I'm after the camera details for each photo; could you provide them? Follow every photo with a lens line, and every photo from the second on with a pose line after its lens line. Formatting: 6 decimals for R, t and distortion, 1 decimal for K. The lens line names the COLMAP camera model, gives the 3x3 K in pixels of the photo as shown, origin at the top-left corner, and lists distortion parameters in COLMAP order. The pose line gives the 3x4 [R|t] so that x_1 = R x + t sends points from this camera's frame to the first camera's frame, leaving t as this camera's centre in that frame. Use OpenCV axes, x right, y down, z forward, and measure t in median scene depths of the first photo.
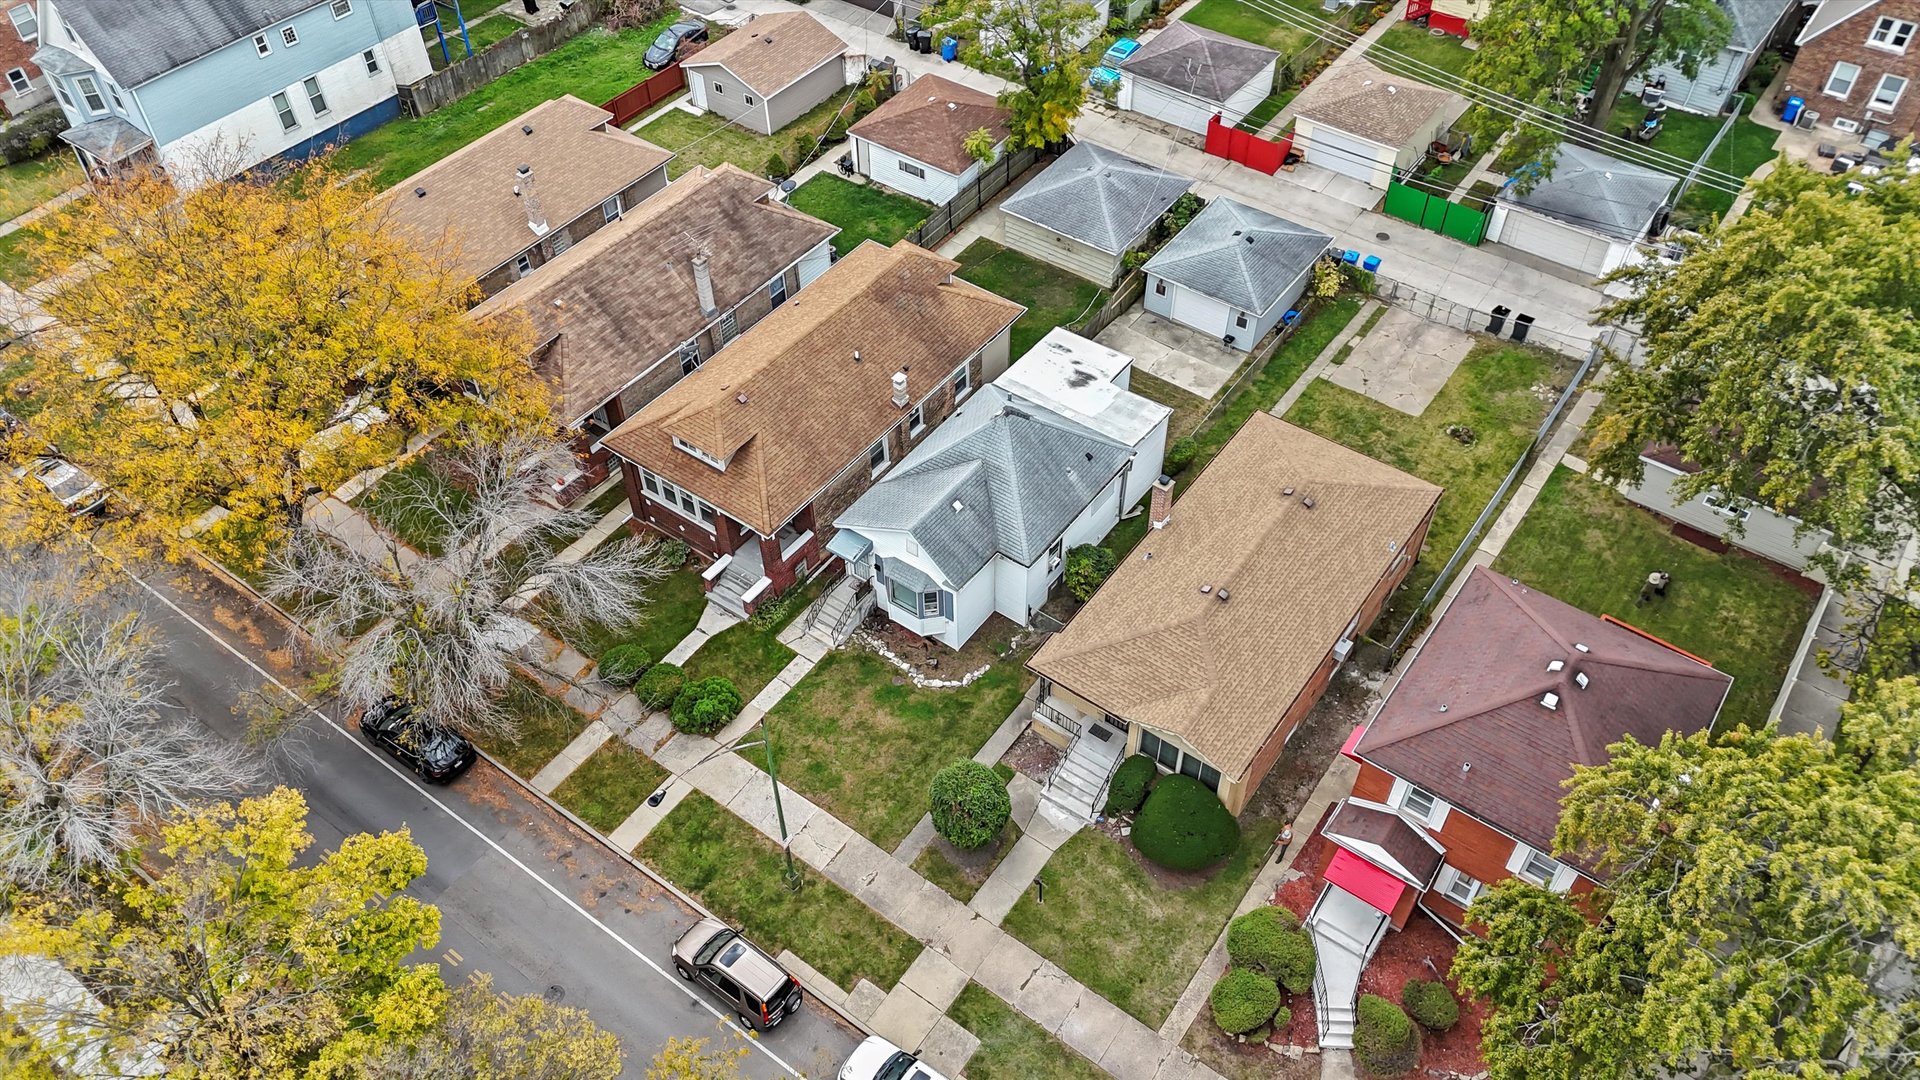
lens RADIAL K [[1411.1, 0, 962.1], [0, 1411.1, 532.7], [0, 0, 1]] dist [0.085748, -0.100231]
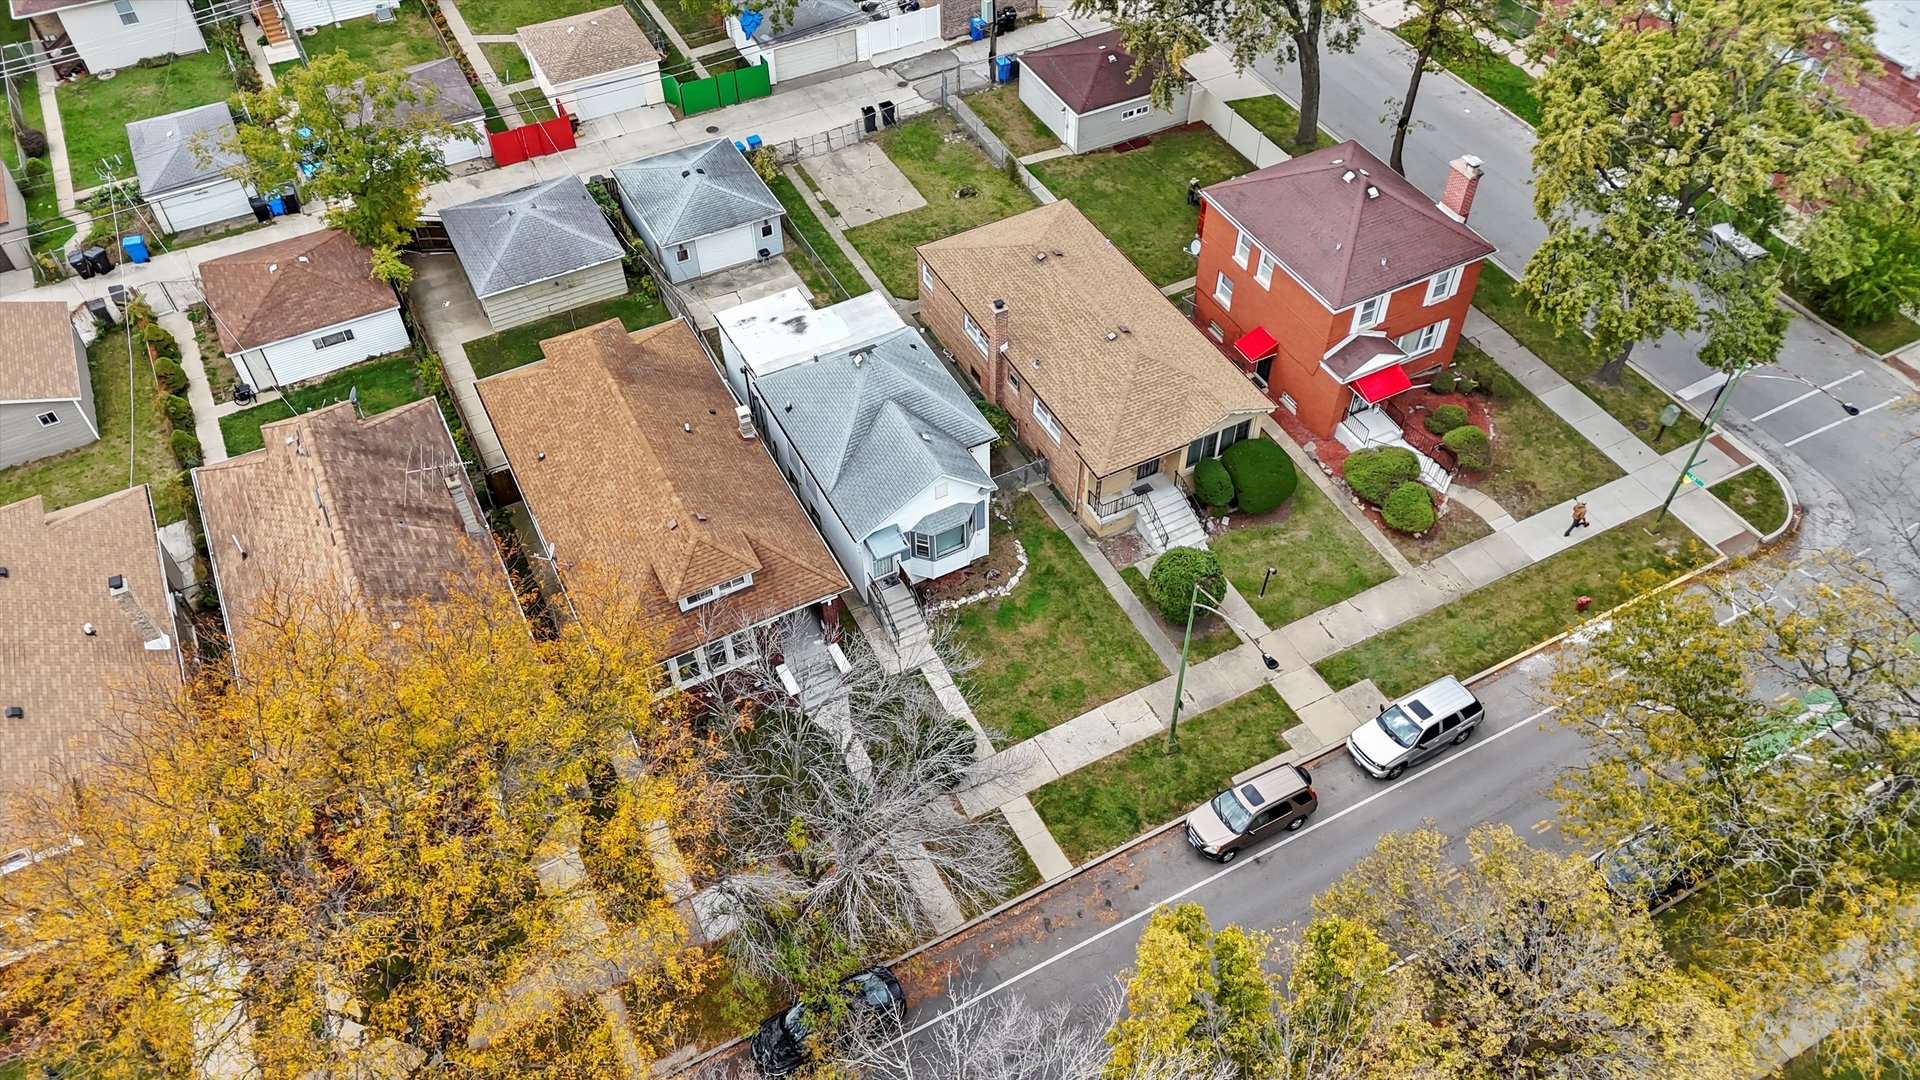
lens RADIAL K [[1411.1, 0, 962.1], [0, 1411.1, 532.7], [0, 0, 1]] dist [0.085748, -0.100231]
pose [[0.443438, -0.656520, 0.610200, -0.579056], [0.655182, 0.702001, 0.279163, -0.209385], [-0.611637, 0.276001, 0.741434, 0.215876]]
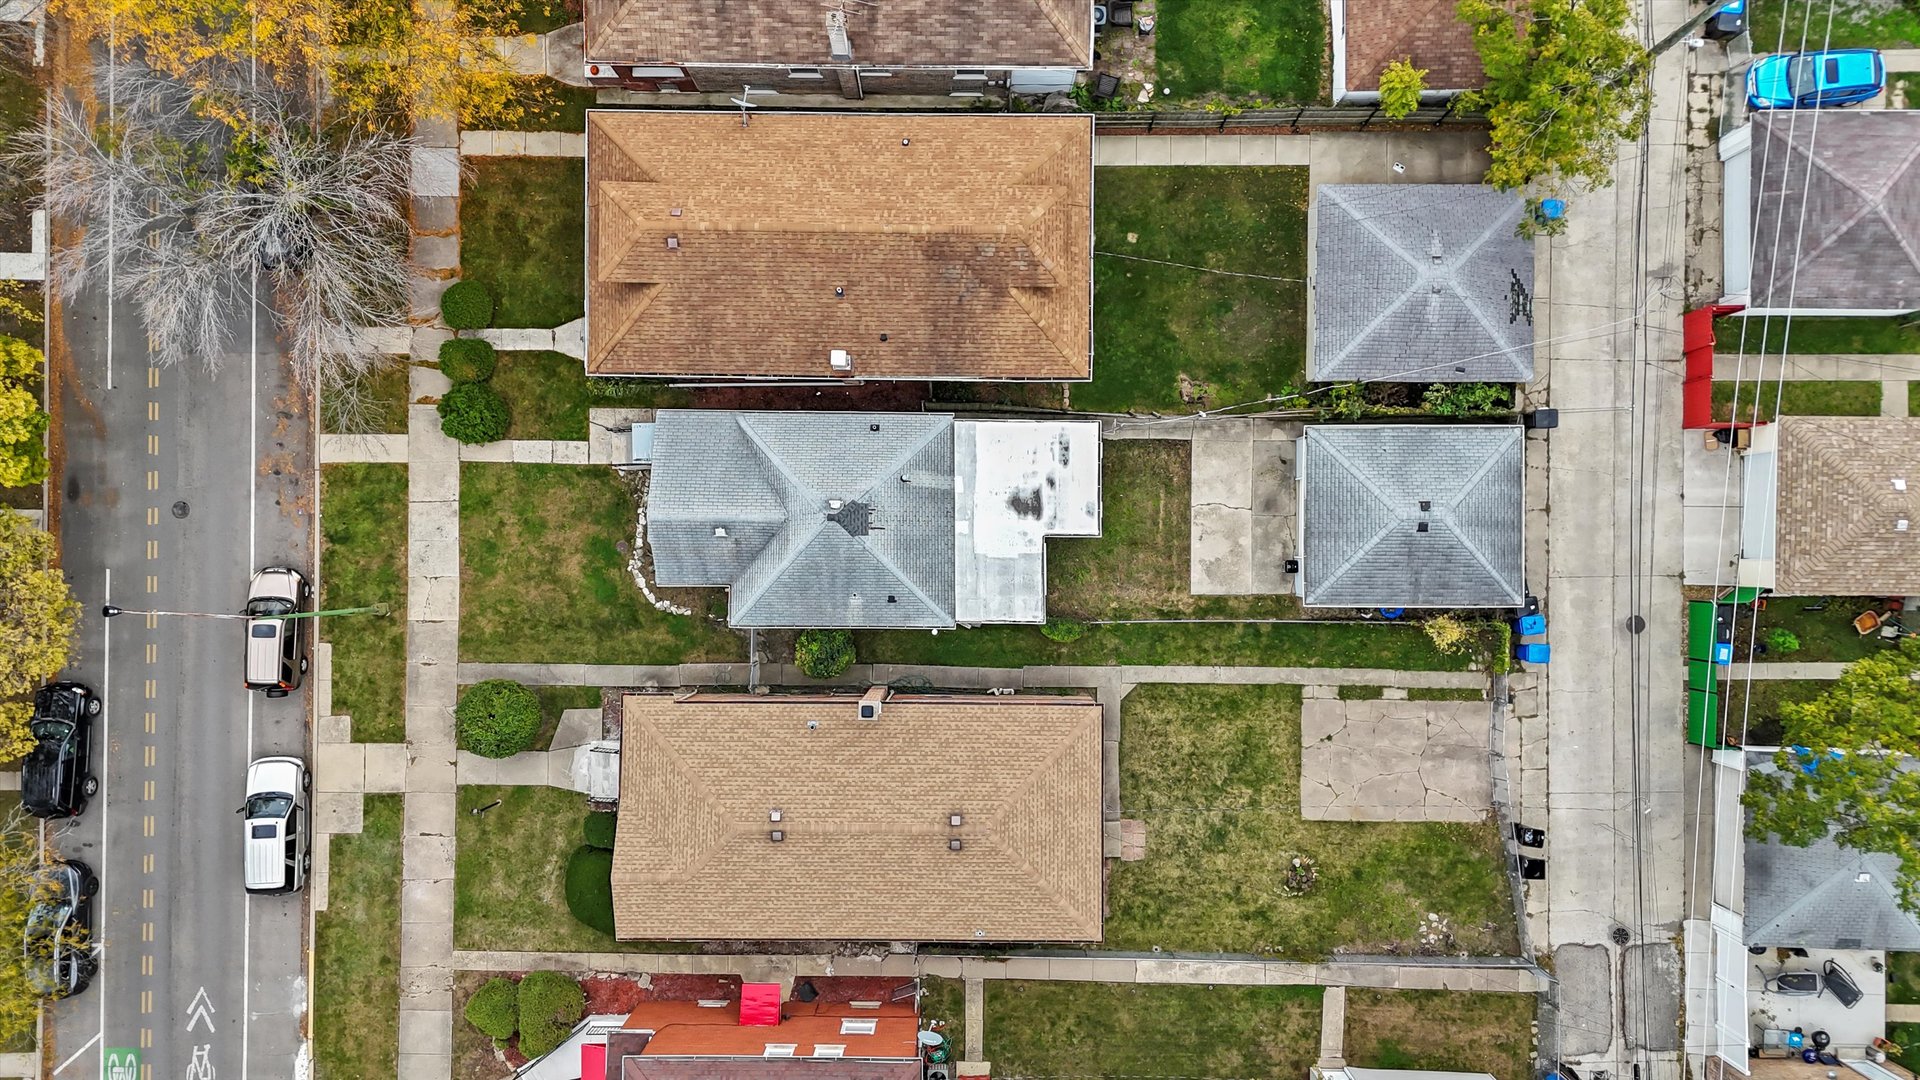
lens RADIAL K [[1411.1, 0, 962.1], [0, 1411.1, 532.7], [0, 0, 1]] dist [0.085748, -0.100231]
pose [[0.583399, 0.812180, -0.002954, 0.077994], [-0.587092, 0.424223, 0.689462, -0.639711], [0.561220, -0.400498, 0.724316, 0.382192]]
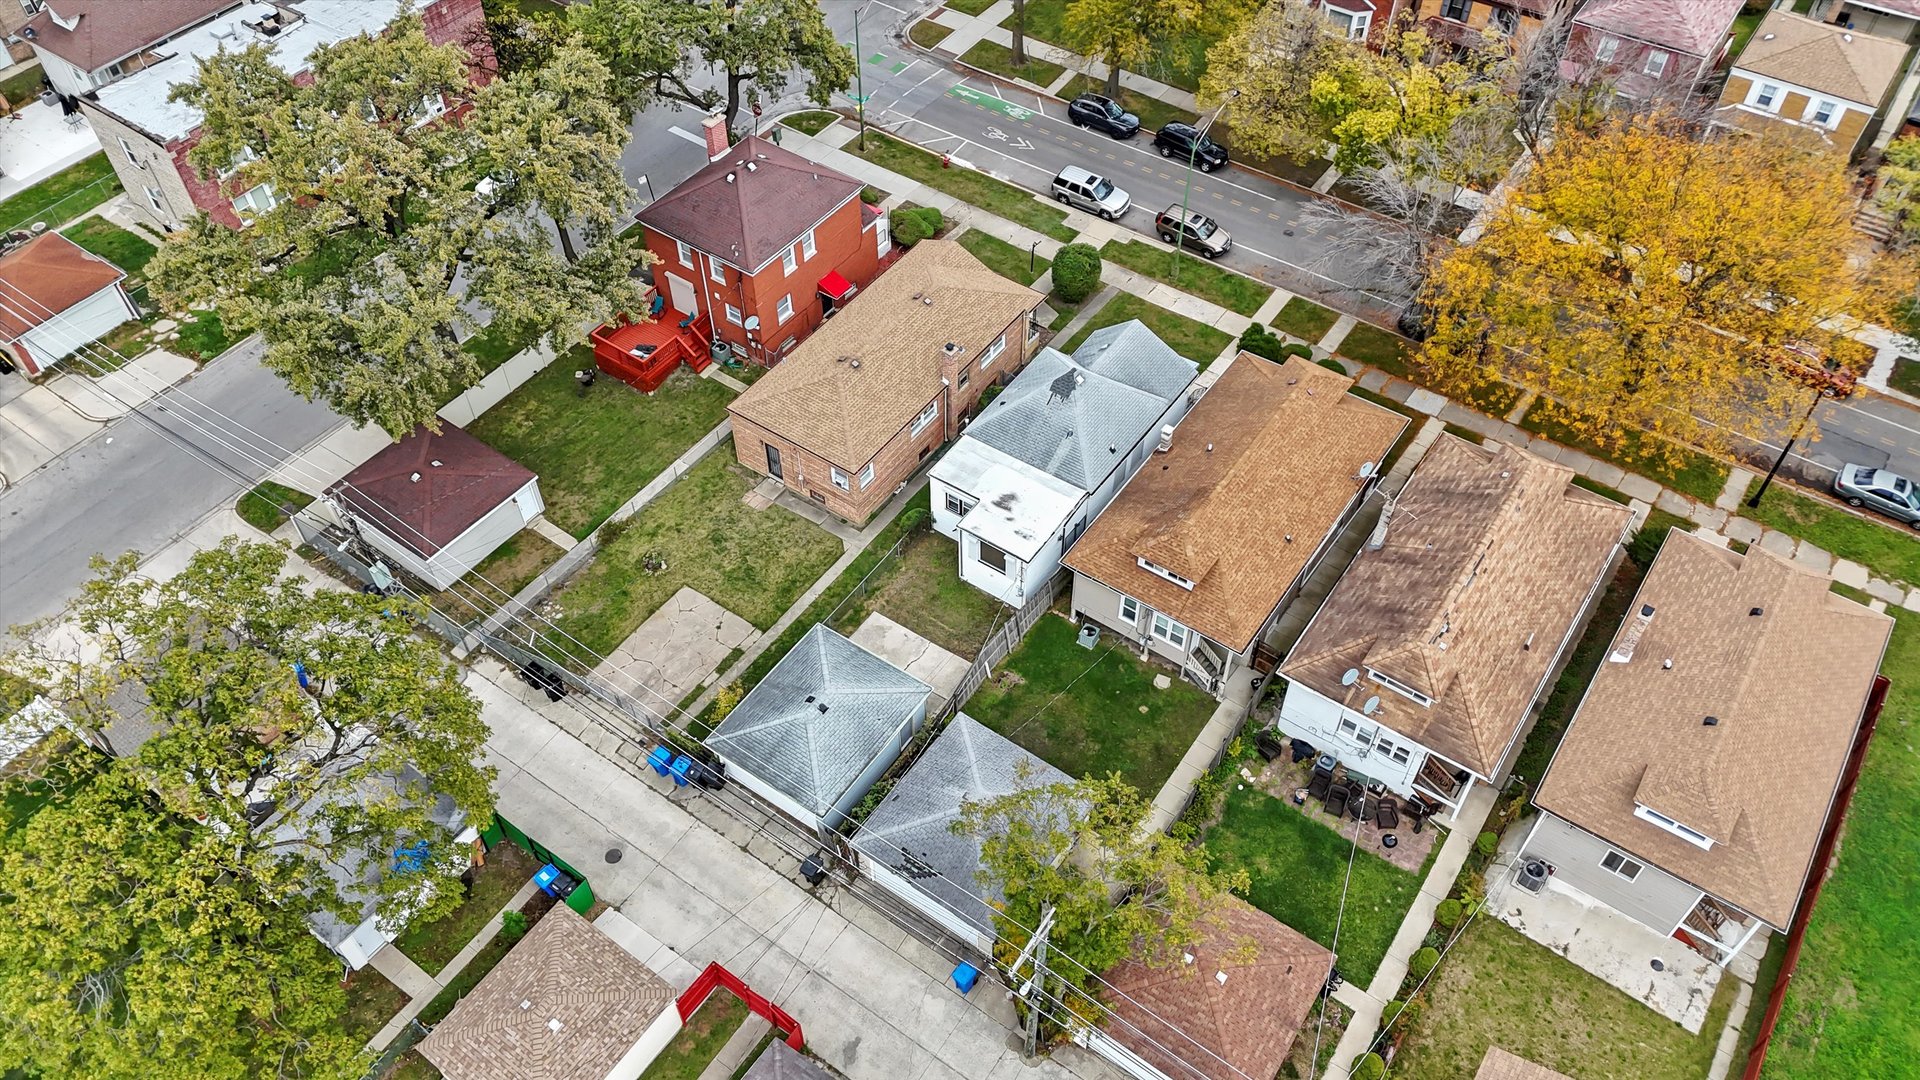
lens RADIAL K [[1411.1, 0, 962.1], [0, 1411.1, 532.7], [0, 0, 1]] dist [0.085748, -0.100231]
pose [[-0.999733, 0.022700, -0.004337, 0.124004], [-0.006231, -0.084030, 0.996444, -1.202091], [0.022255, 0.996205, 0.084149, 0.929552]]
